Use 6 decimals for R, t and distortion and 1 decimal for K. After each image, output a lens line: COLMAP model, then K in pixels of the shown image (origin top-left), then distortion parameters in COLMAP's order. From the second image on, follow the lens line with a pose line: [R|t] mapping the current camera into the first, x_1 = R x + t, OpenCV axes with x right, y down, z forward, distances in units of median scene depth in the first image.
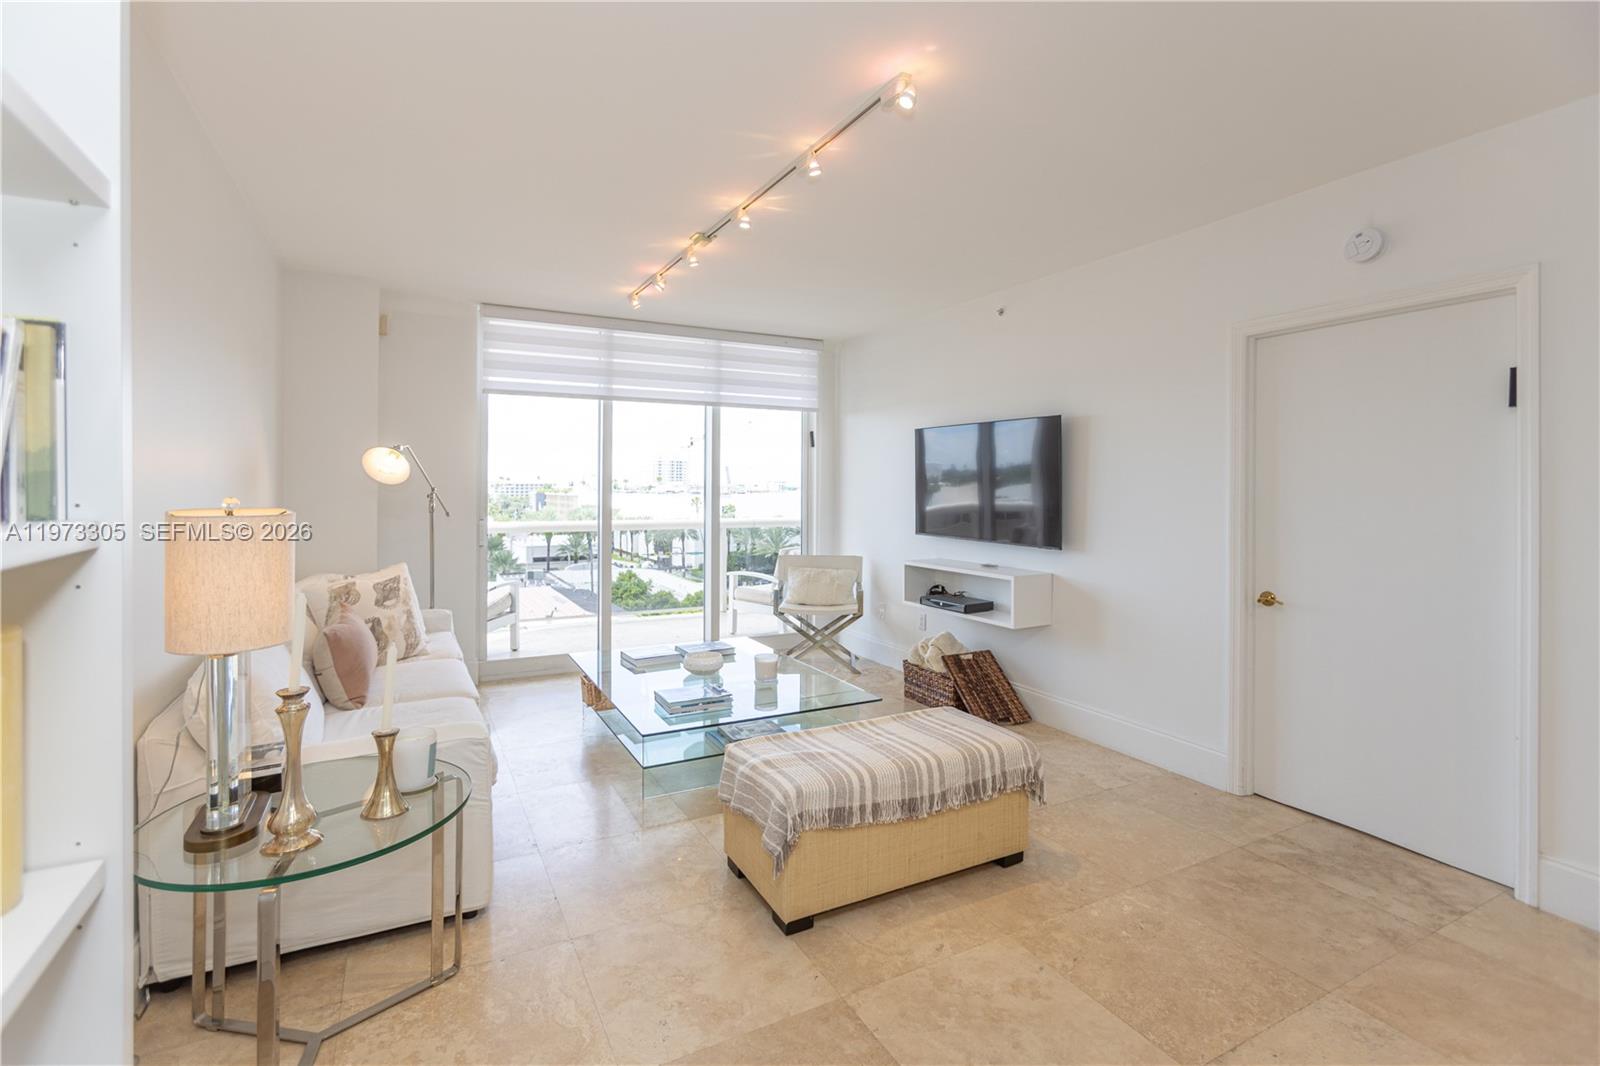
lens RADIAL K [[735.0, 0, 790.3], [0, 735.0, 489.8], [0, 0, 1]] dist [-0.001878, 0.000480]
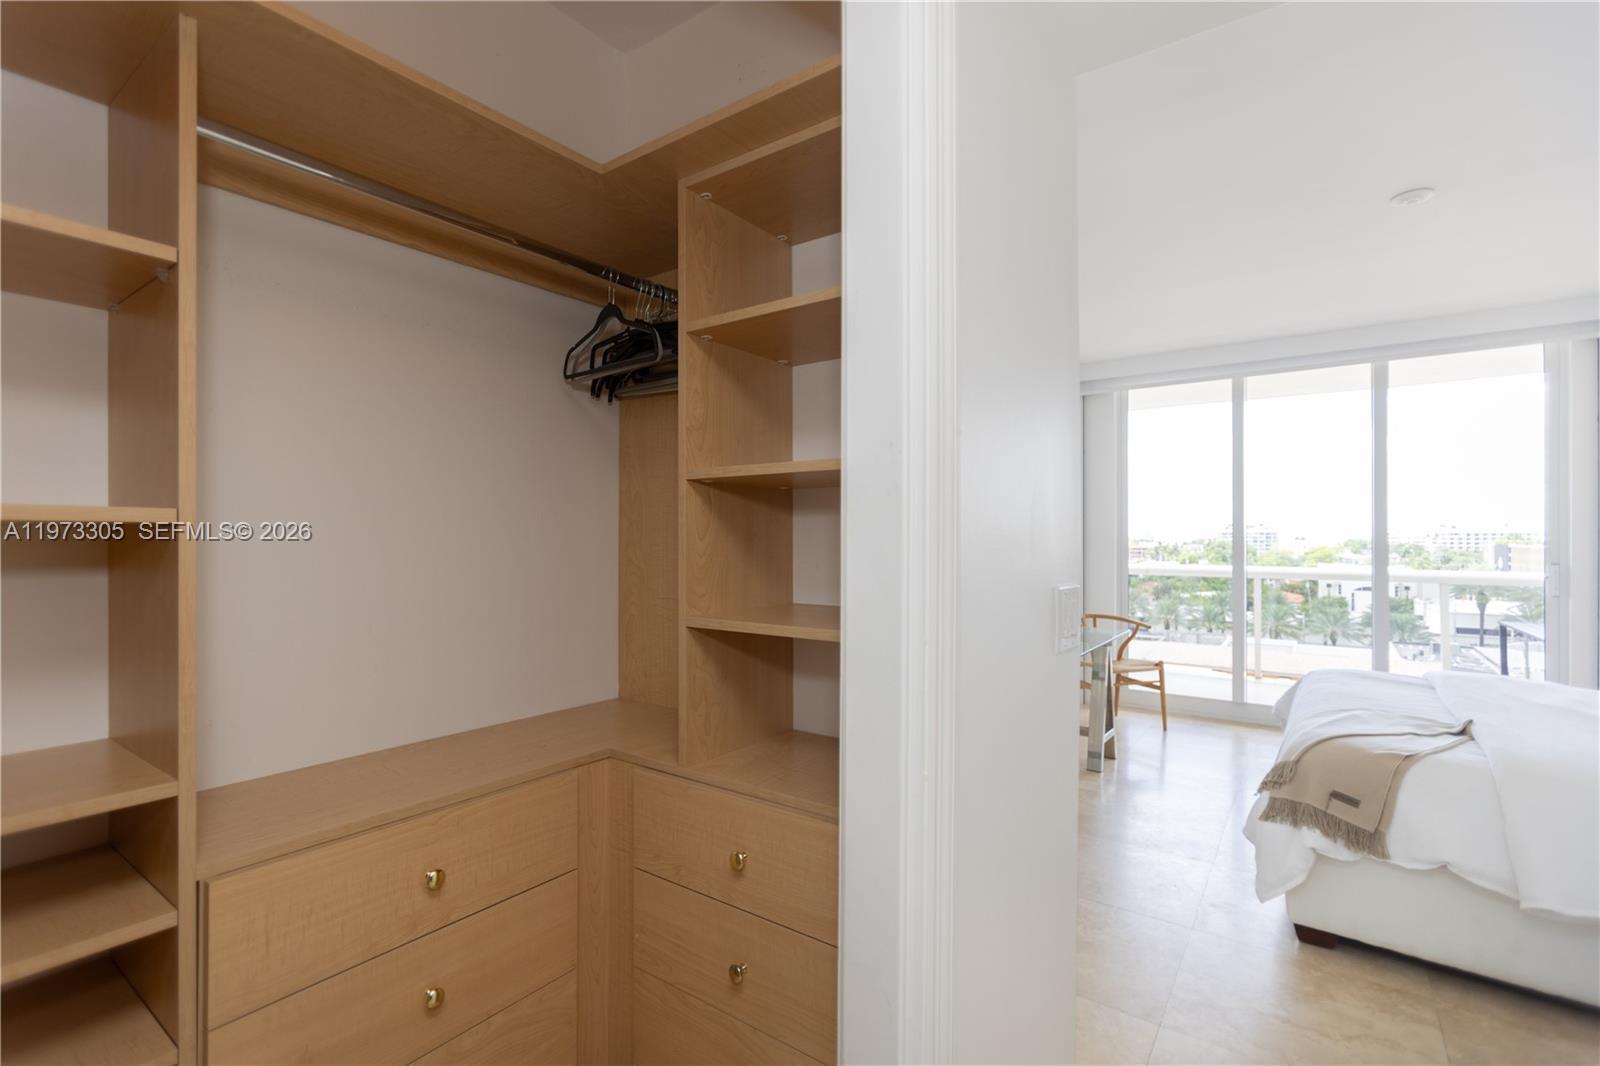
lens RADIAL K [[734.1, 0, 796.0], [0, 734.1, 535.9], [0, 0, 1]] dist [0.023140, 0.000629]
pose [[0.460536, -0.003678, -0.887634, 1.061779], [-0.001484, 0.999987, -0.004913, 0.017473], [0.887640, 0.003579, 0.460524, 0.424241]]
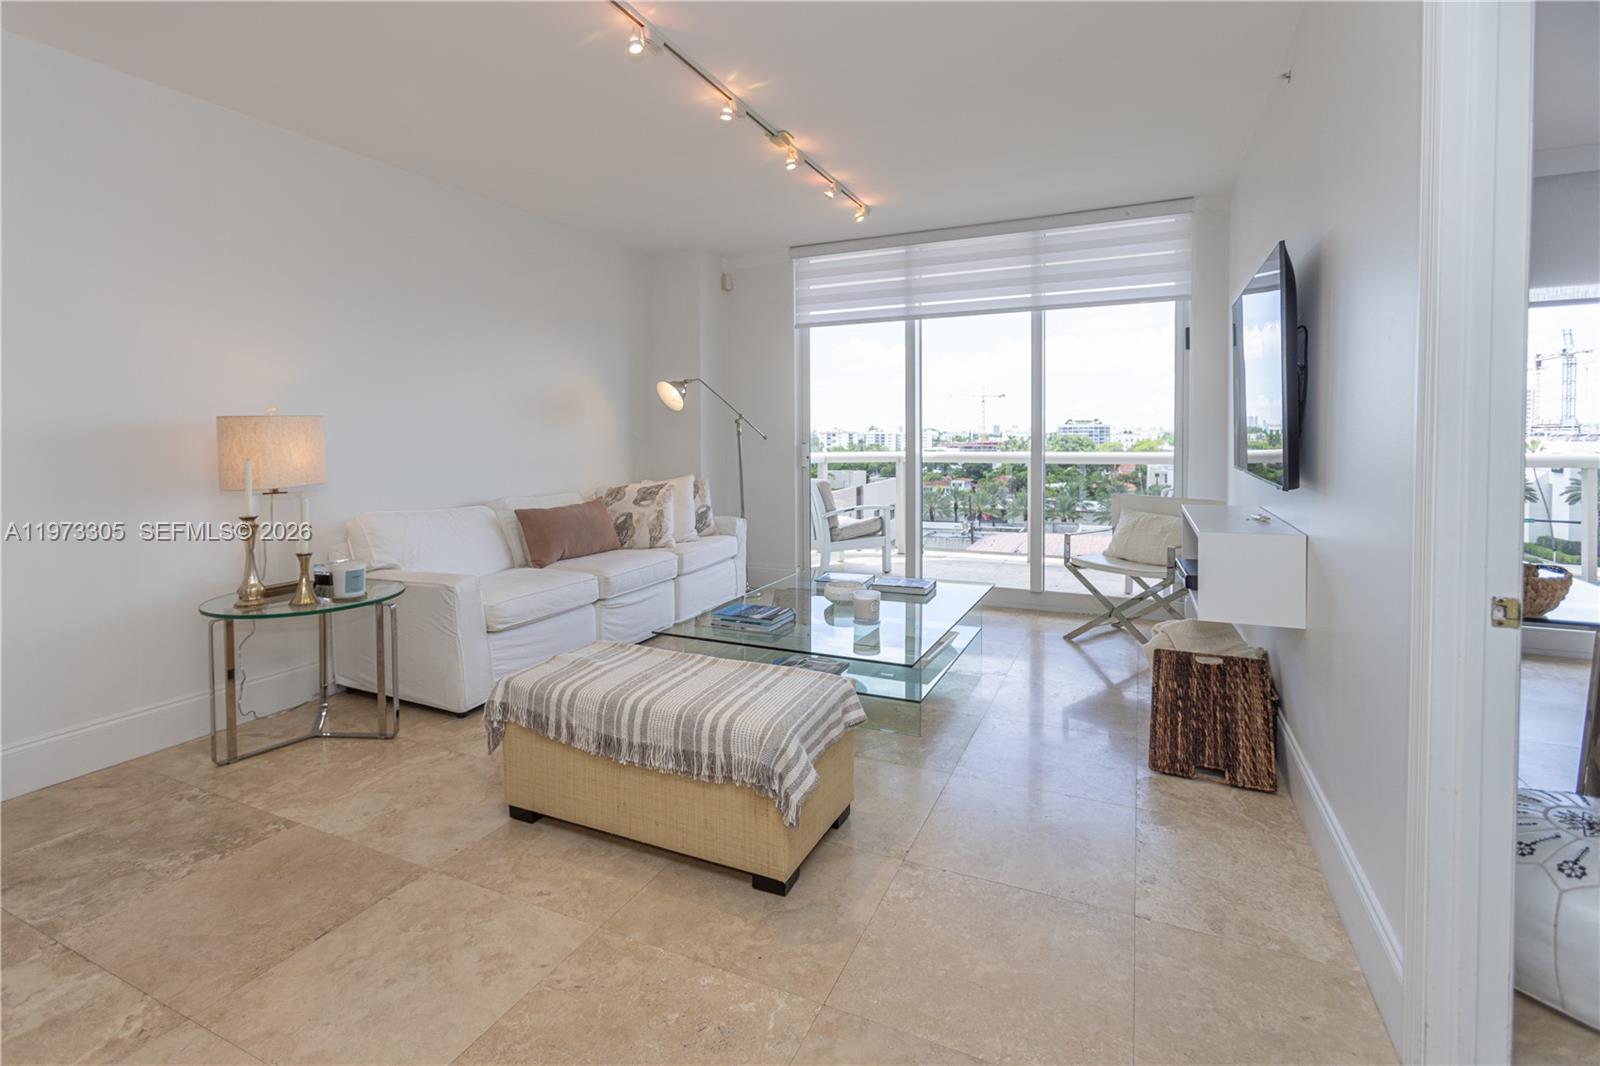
lens RADIAL K [[753.0, 0, 778.1], [0, 753.0, 449.9], [0, 0, 1]] dist [-0.011702, 0.001098]
pose [[0.598217, 0.007829, -0.801296, 0.550556], [0.009519, 0.999812, 0.016876, 0.036264], [0.801278, -0.017723, 0.598030, 0.347965]]
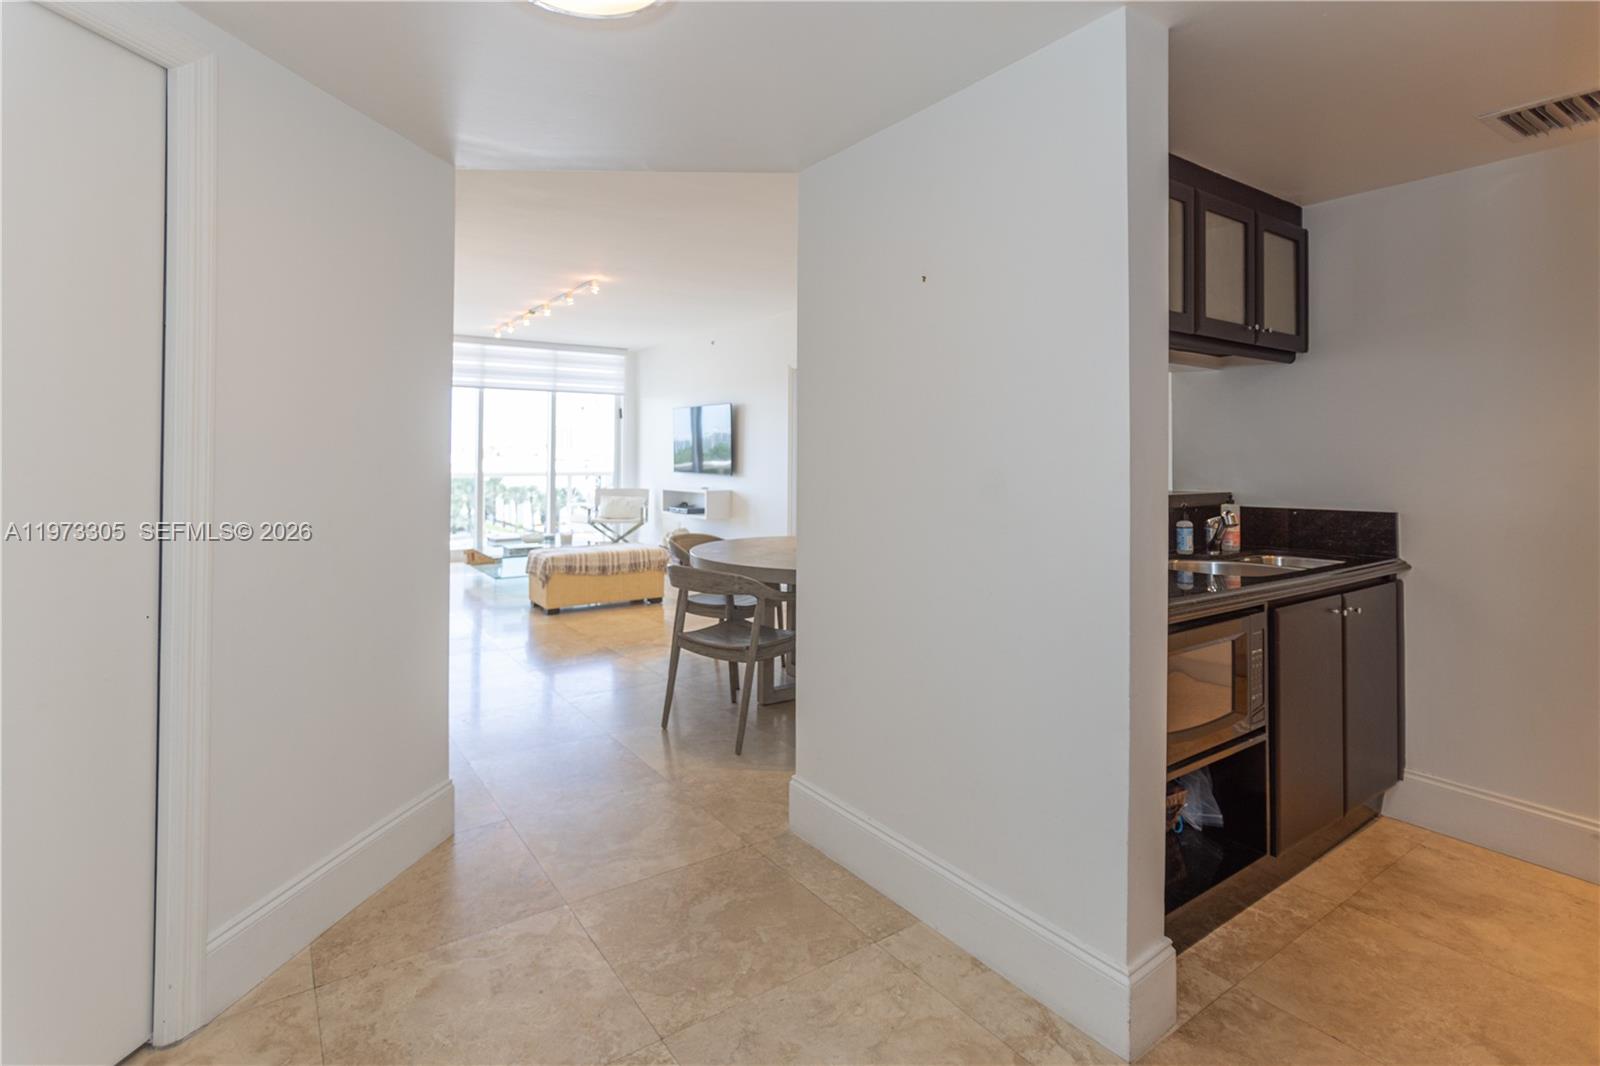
lens RADIAL K [[772.6, 0, 791.8], [0, 772.6, 448.2], [0, 0, 1]] dist [-0.033283, -0.000033]
pose [[0.991454, 0.002562, 0.130431, 0.248720], [-0.001026, 0.999929, -0.011843, 0.031221], [-0.130452, 0.011608, 0.991387, -0.903529]]
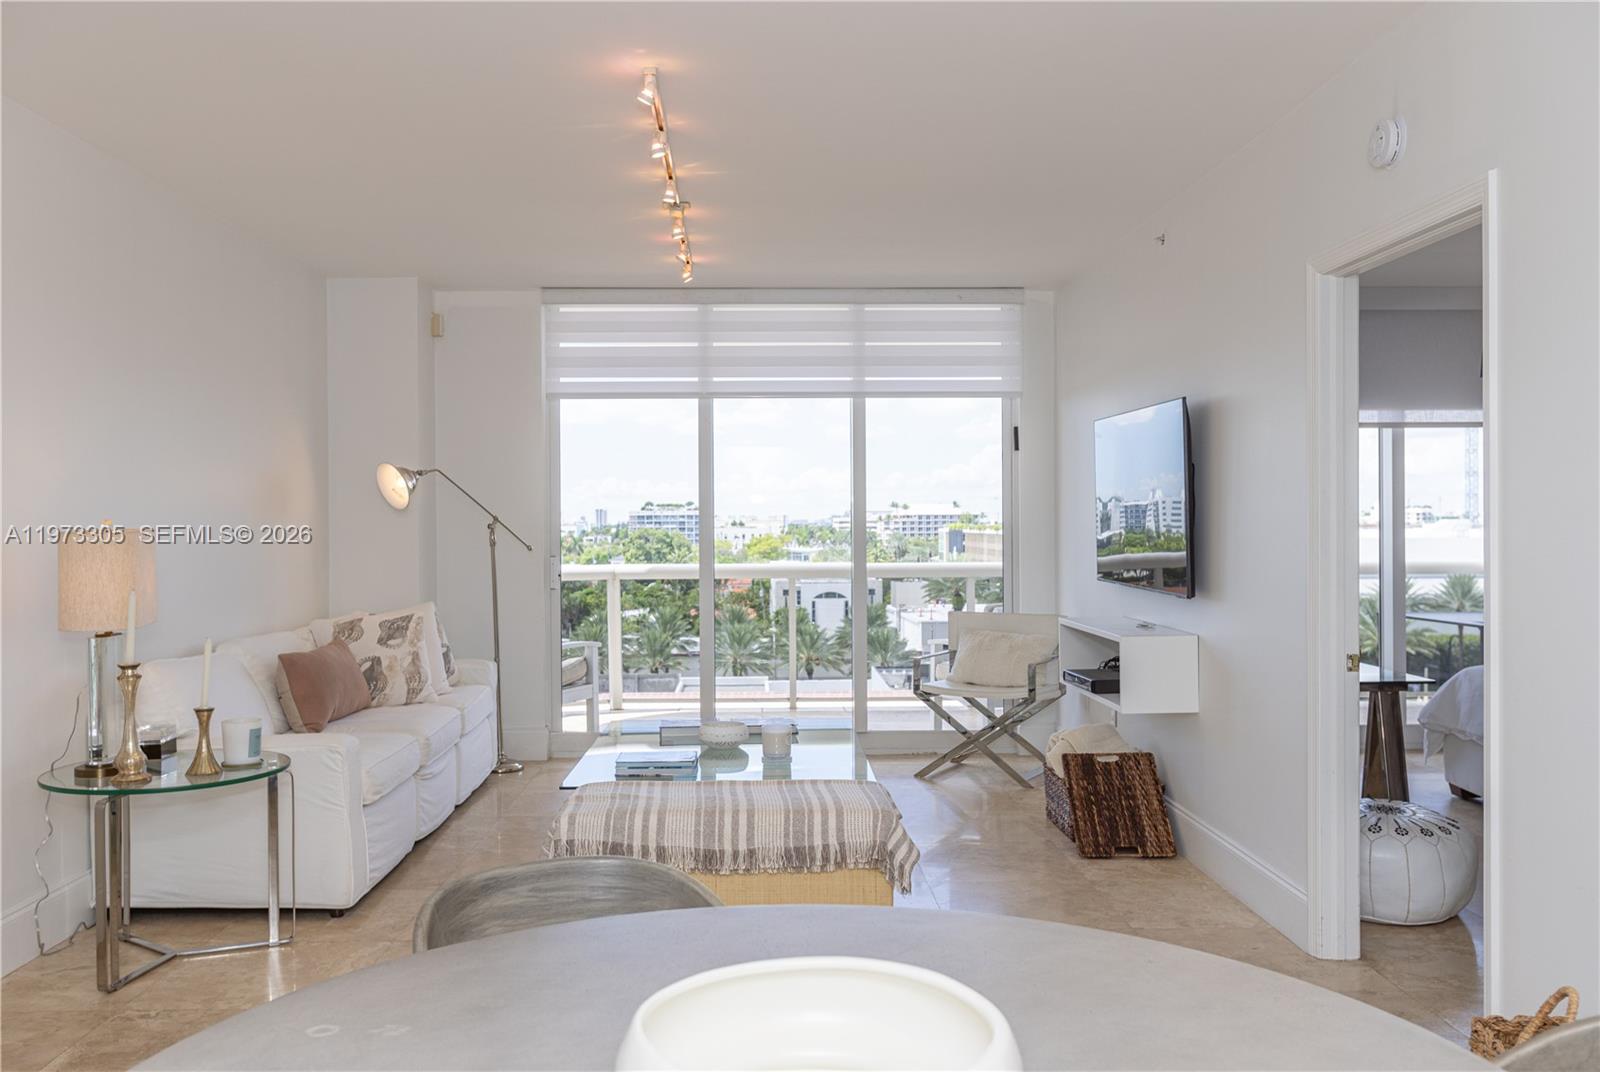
lens RADIAL K [[1346.5, 0, 784.6], [0, 1346.5, 536.3], [0, 0, 1]] dist [0.013461, -0.018994]
pose [[0.896965, -0.003698, -0.442087, 0.543339], [0.007813, 0.999941, 0.007487, 0.011578], [0.442033, -0.010170, 0.896941, -0.247090]]
